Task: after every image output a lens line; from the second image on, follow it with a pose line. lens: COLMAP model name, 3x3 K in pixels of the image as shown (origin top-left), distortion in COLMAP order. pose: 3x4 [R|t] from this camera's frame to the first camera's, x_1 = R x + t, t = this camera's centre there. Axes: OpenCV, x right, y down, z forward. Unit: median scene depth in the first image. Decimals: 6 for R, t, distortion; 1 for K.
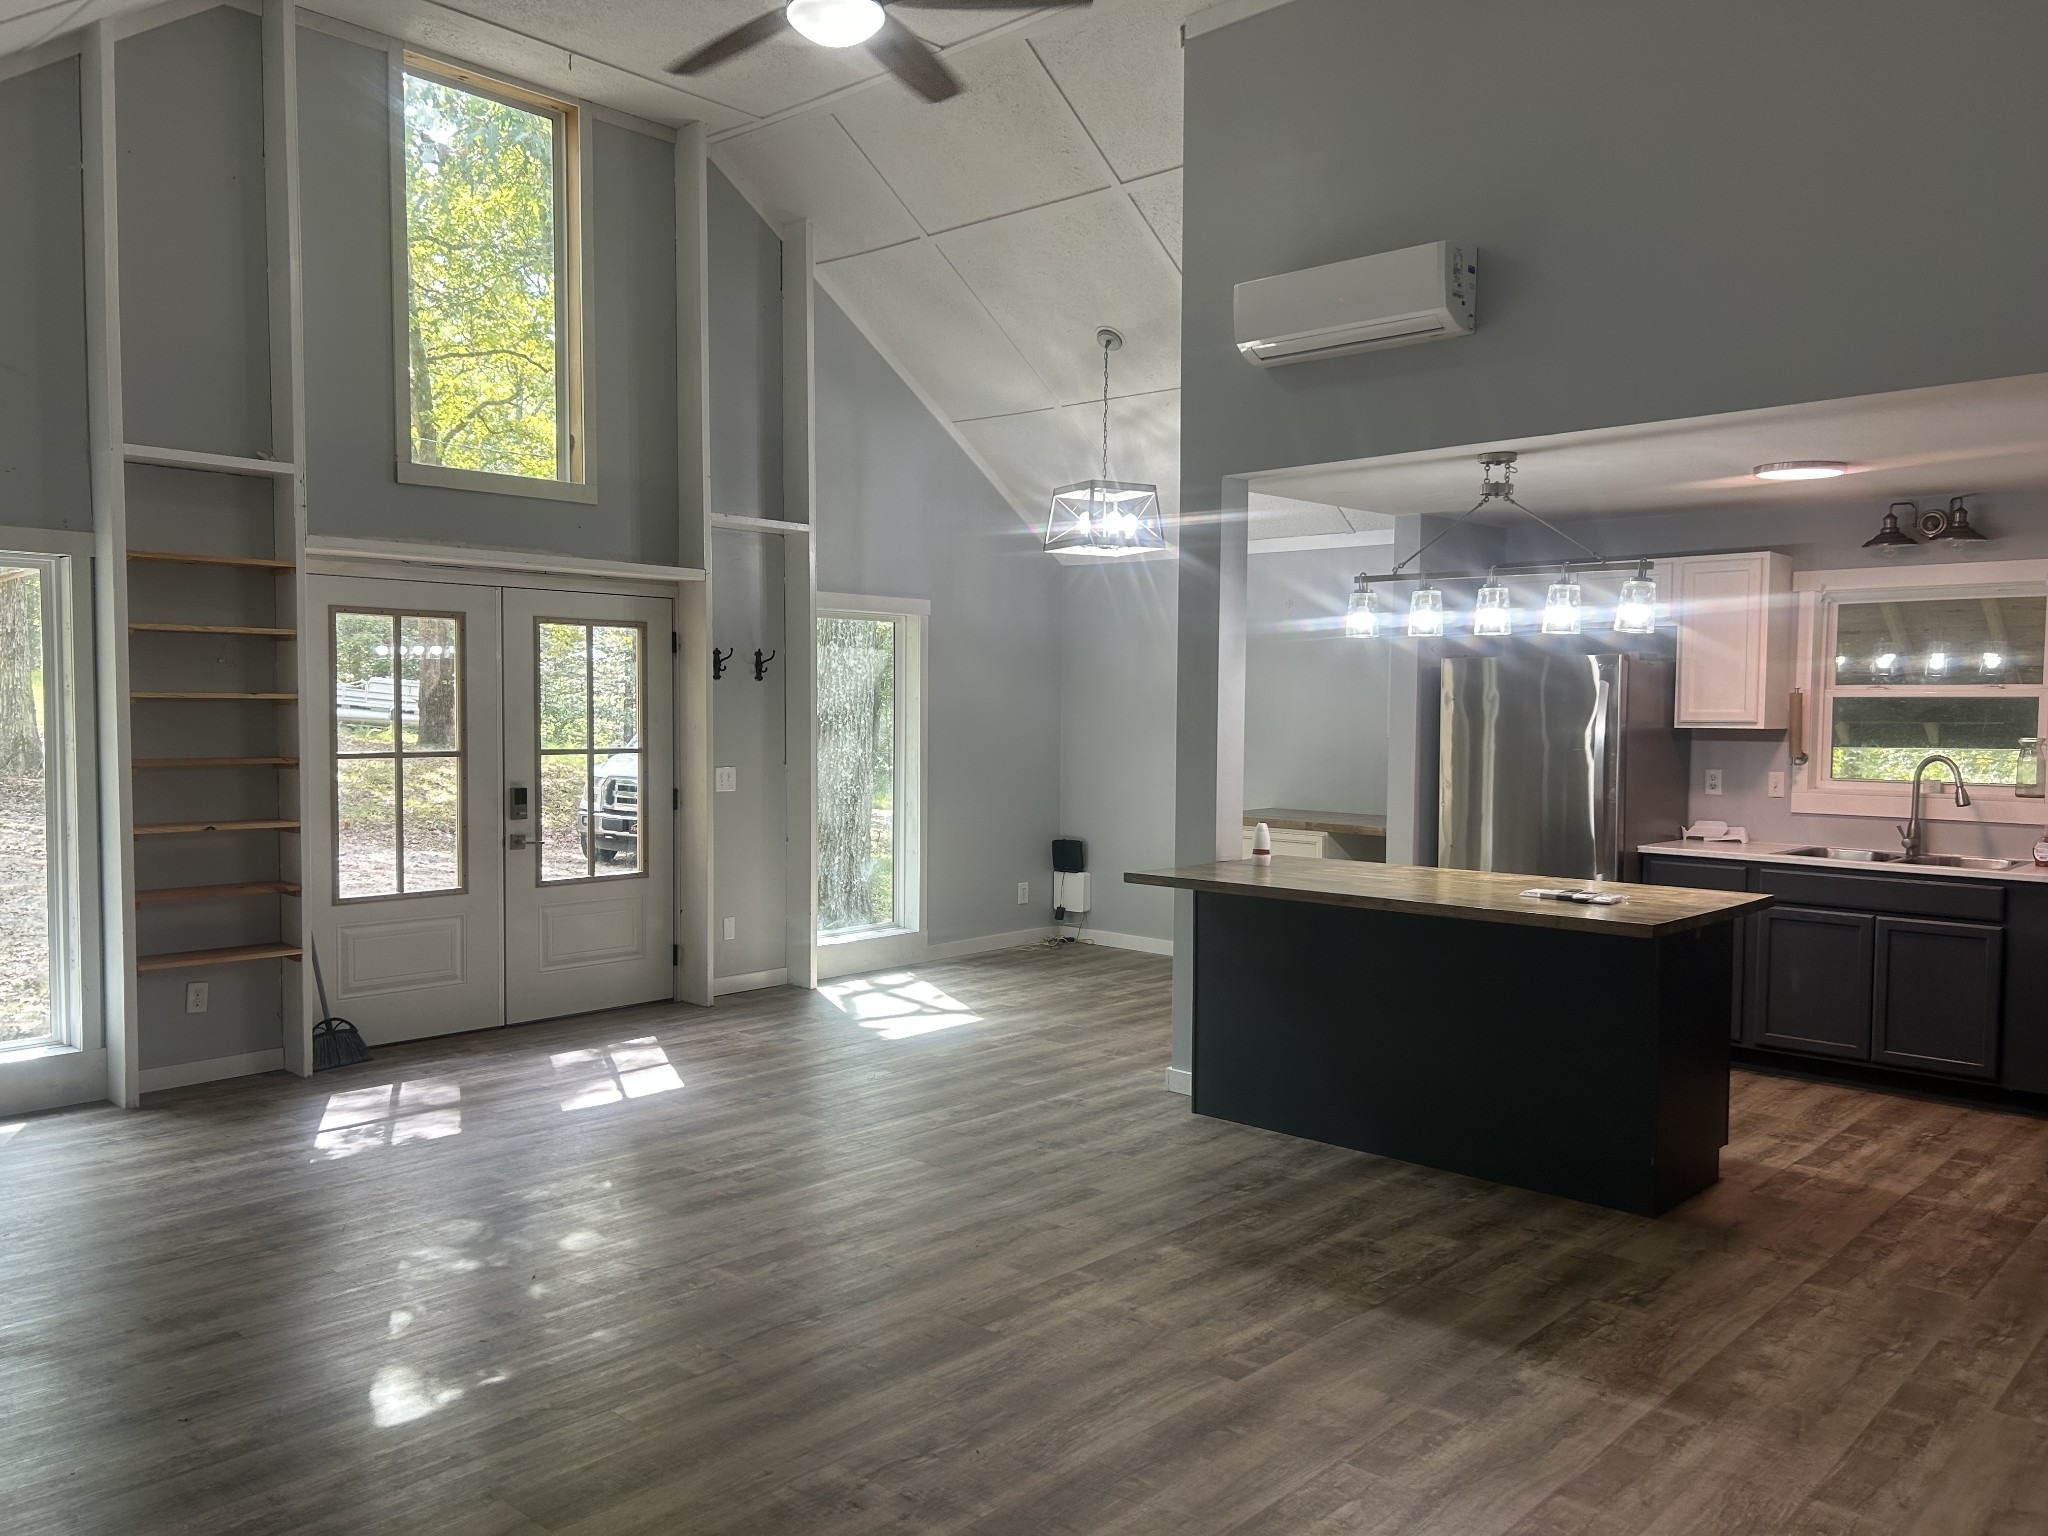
lens RADIAL K [[1545.0, 0, 1022.7], [0, 1545.0, 760.7], [0, 0, 1]] dist [0.036260, -0.007560]
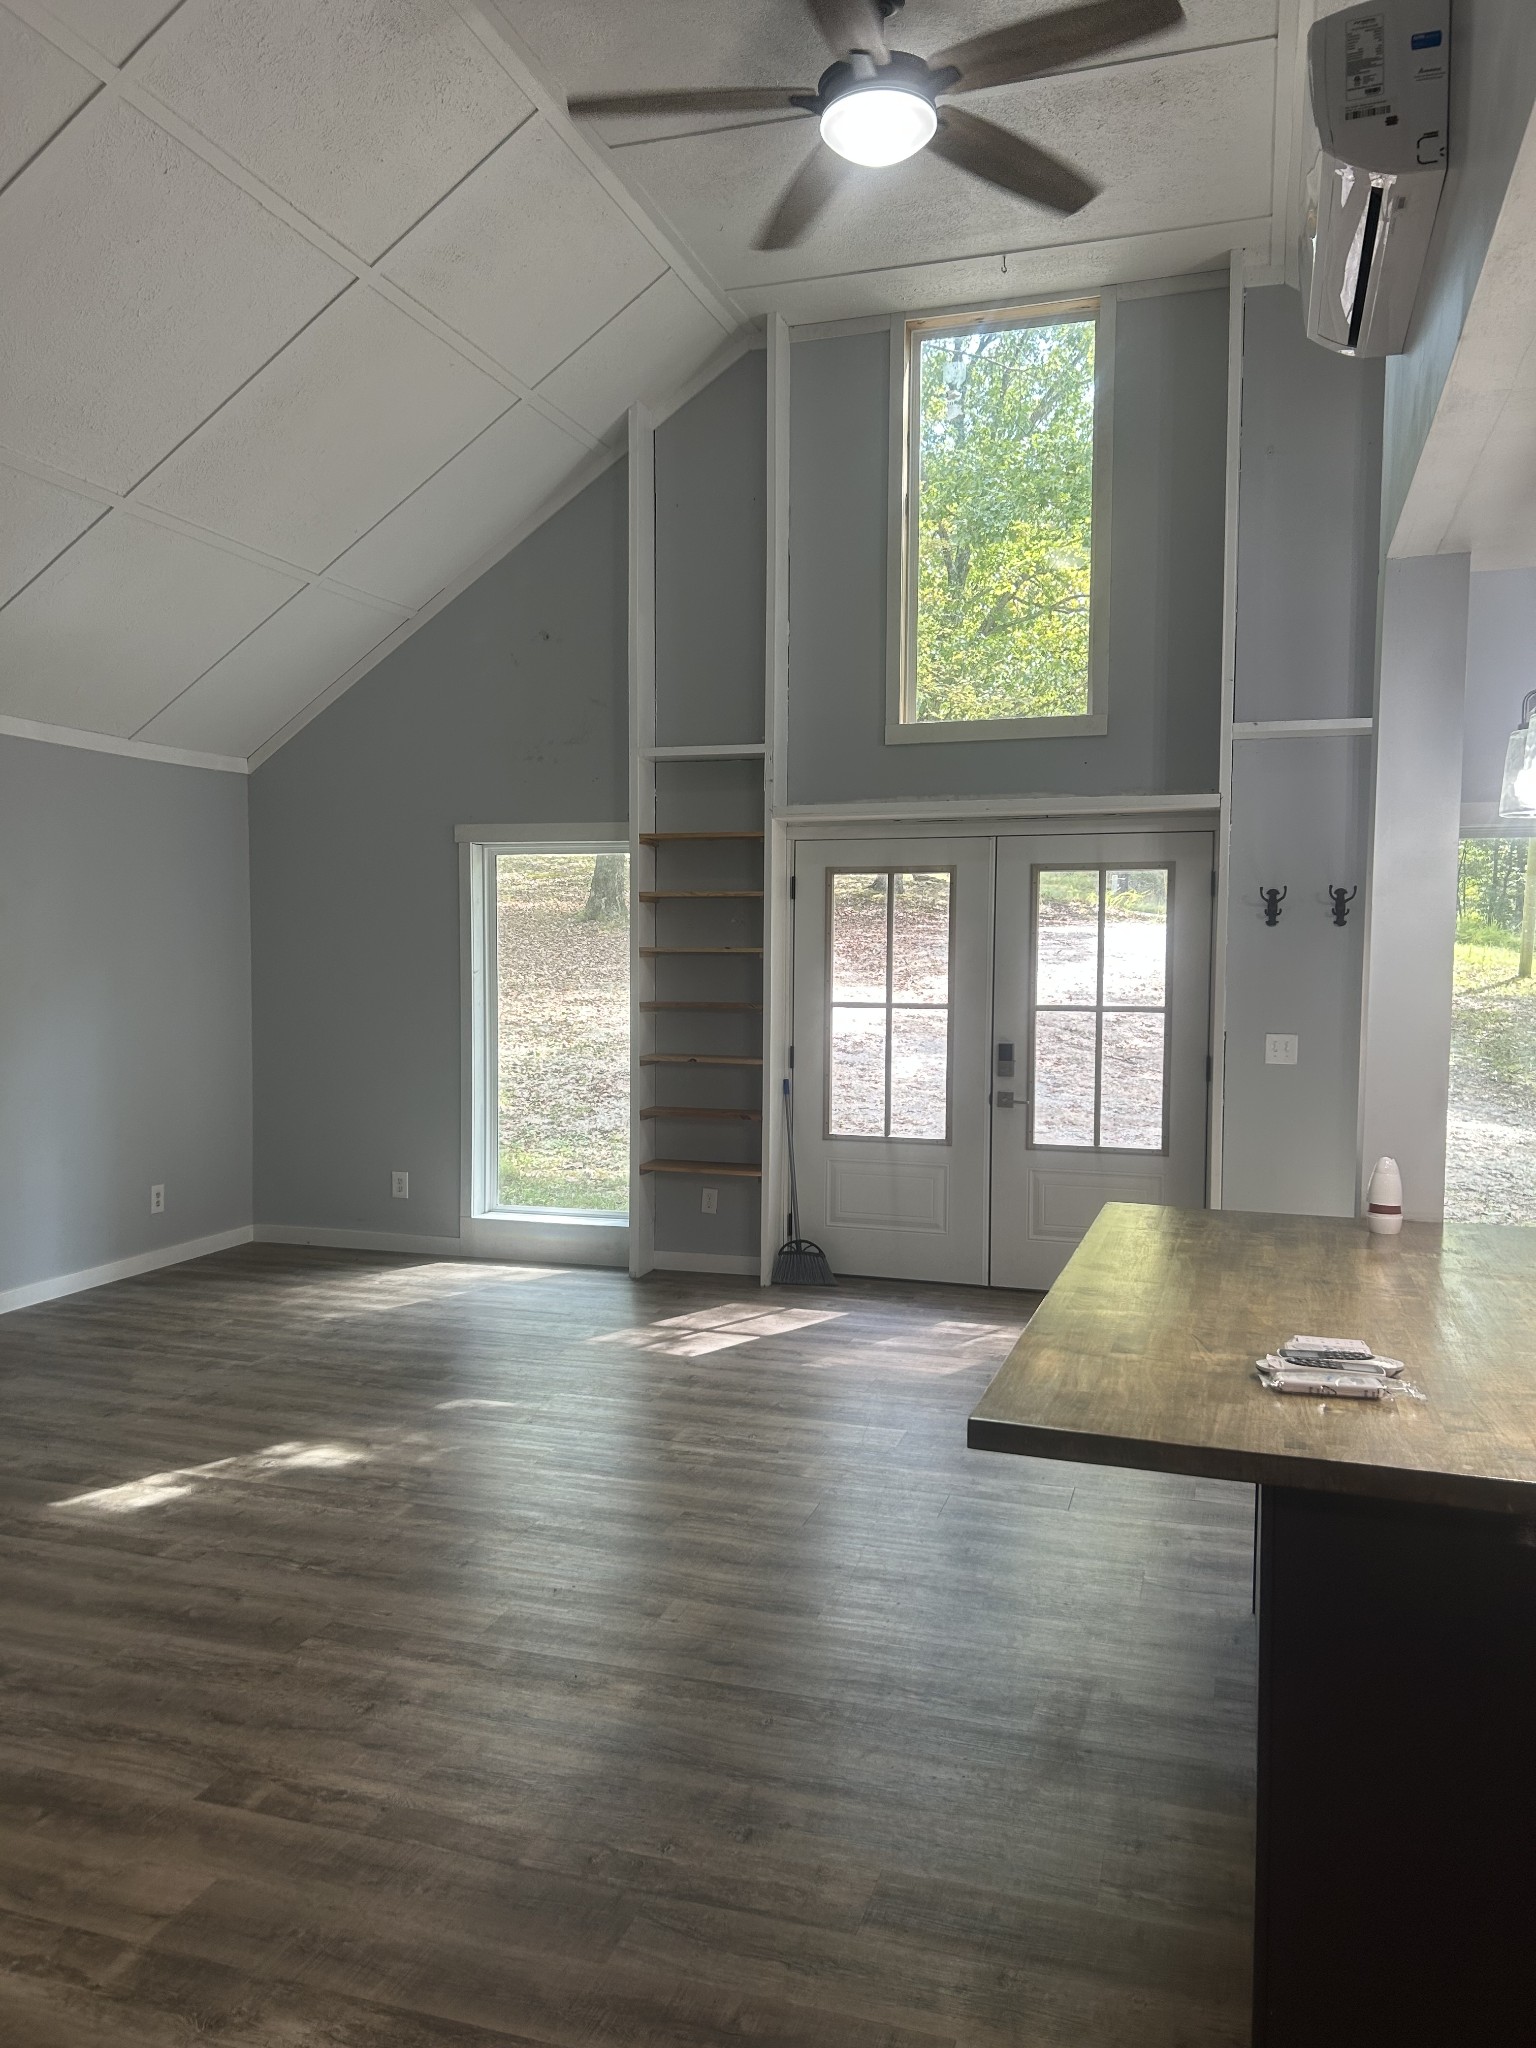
lens RADIAL K [[1545.0, 0, 766.7], [0, 1545.0, 1039.4], [0, 0, 1]] dist [0.036260, -0.007560]
pose [[0.427435, 0.046668, -0.902841, 0.510560], [-0.033782, 0.998794, 0.035635, -0.015281], [0.903415, 0.015268, 0.428496, 0.482146]]
